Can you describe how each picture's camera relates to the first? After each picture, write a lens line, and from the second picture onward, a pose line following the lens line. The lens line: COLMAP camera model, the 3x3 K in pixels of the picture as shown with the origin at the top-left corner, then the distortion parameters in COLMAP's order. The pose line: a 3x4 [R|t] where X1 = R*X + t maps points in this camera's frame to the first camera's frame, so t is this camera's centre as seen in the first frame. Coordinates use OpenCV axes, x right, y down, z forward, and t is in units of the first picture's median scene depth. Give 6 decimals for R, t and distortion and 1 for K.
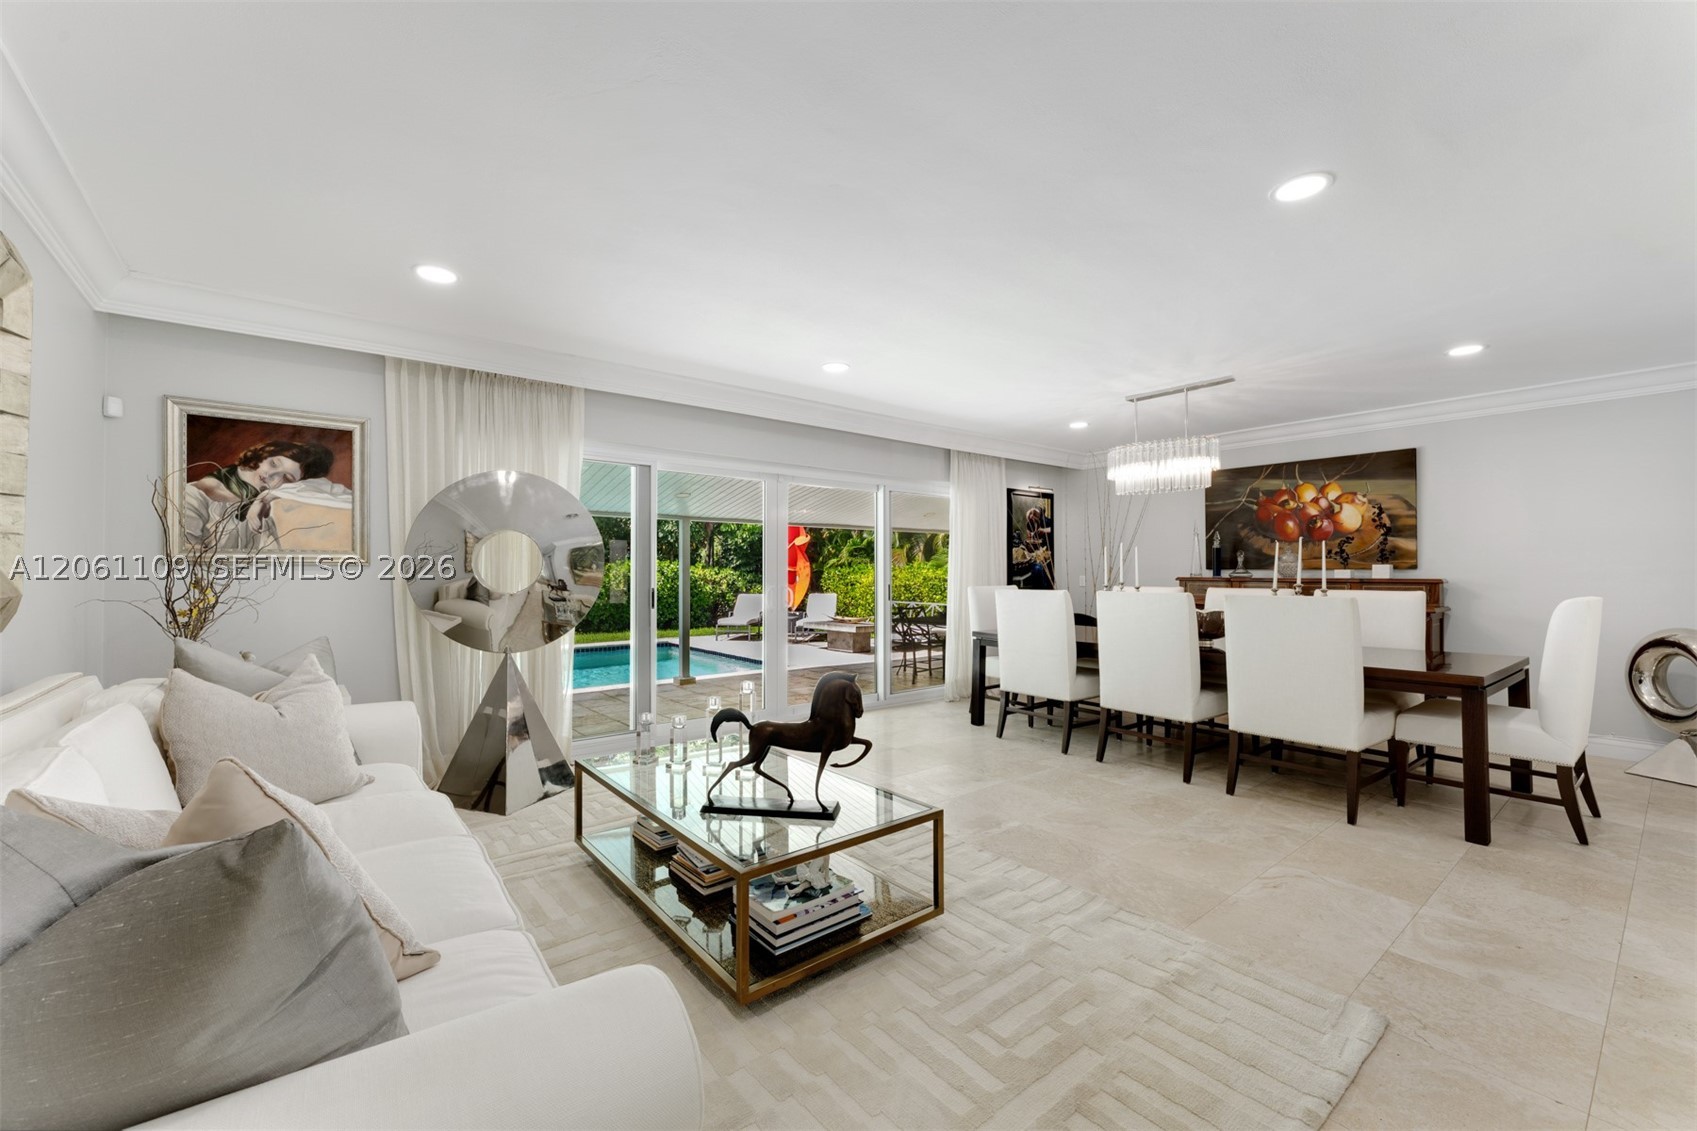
lens RADIAL K [[681.0, 0, 848.5], [0, 681.0, 565.5], [0, 0, 1]] dist [0.000463, 0.000014]
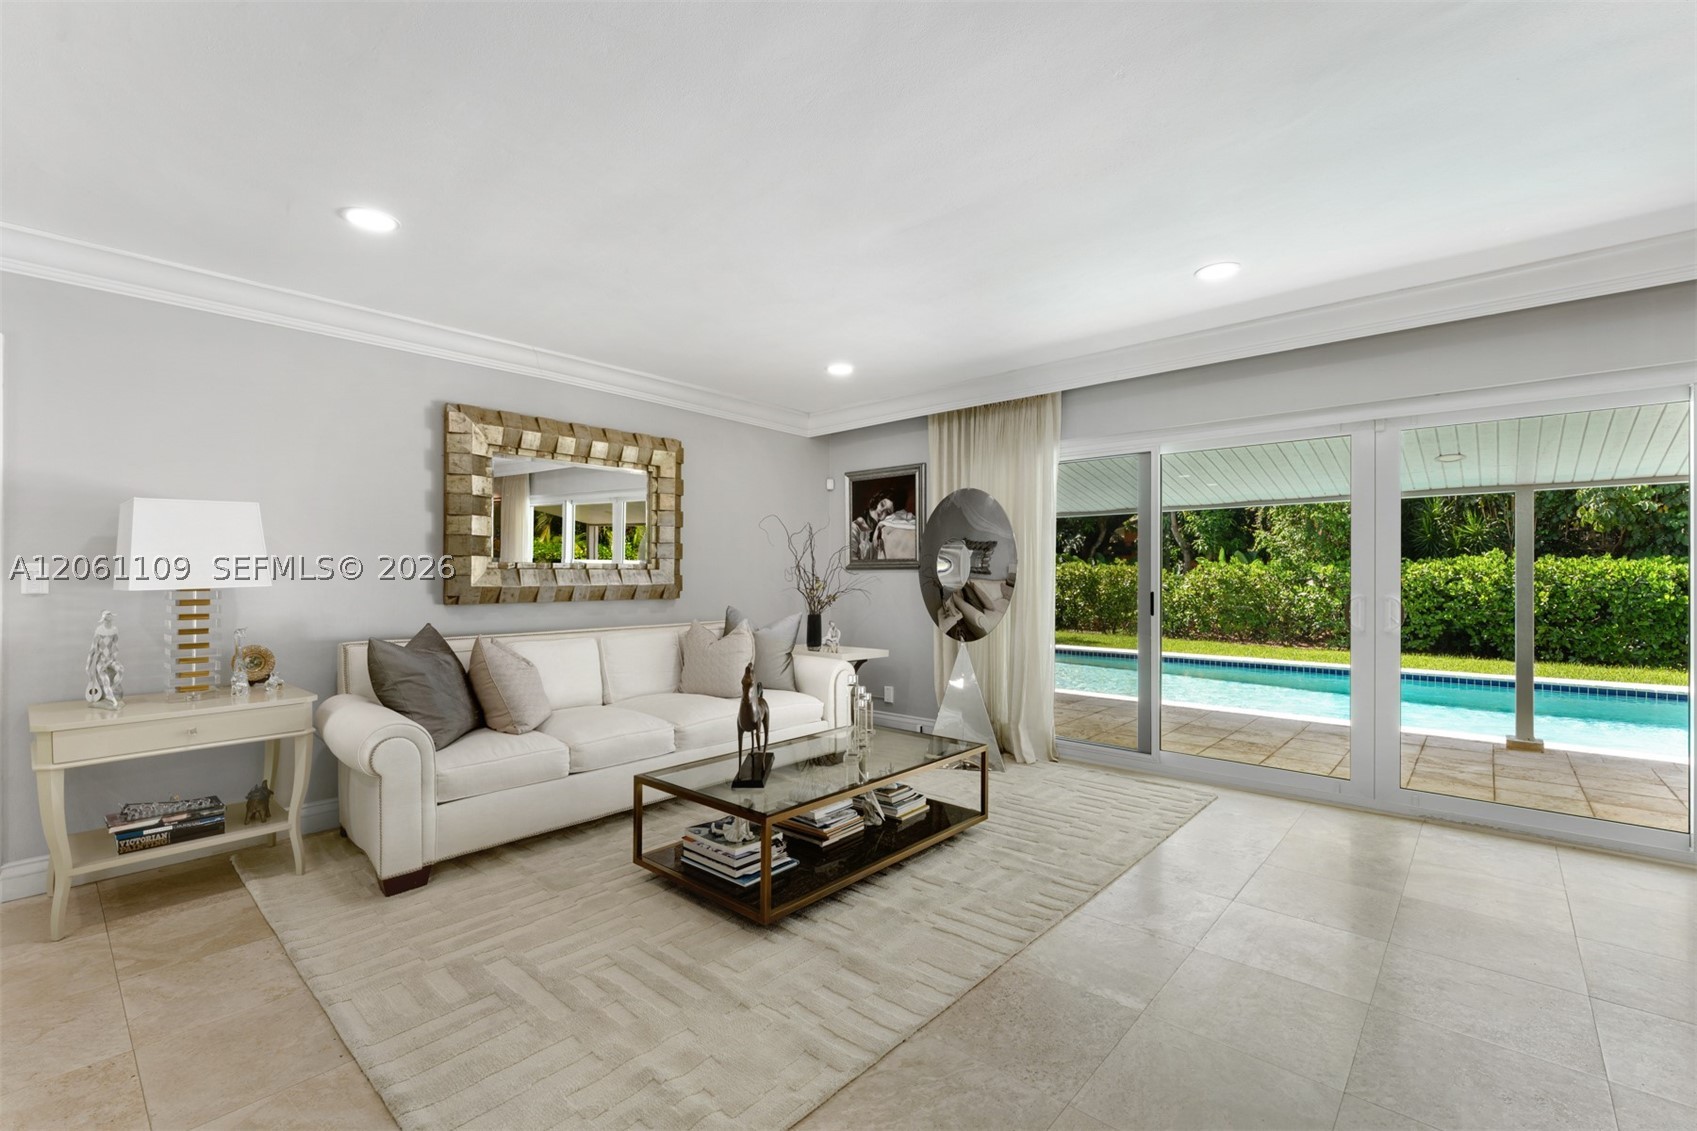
lens RADIAL K [[733.6, 0, 847.4], [0, 733.6, 577.9], [0, 0, 1]] dist [0.000516, 0.000061]
pose [[0.164833, 0.006938, -0.986297, 0.810086], [0.009282, 0.999920, 0.008585, 0.004331], [0.986278, -0.010570, 0.164755, 0.645586]]
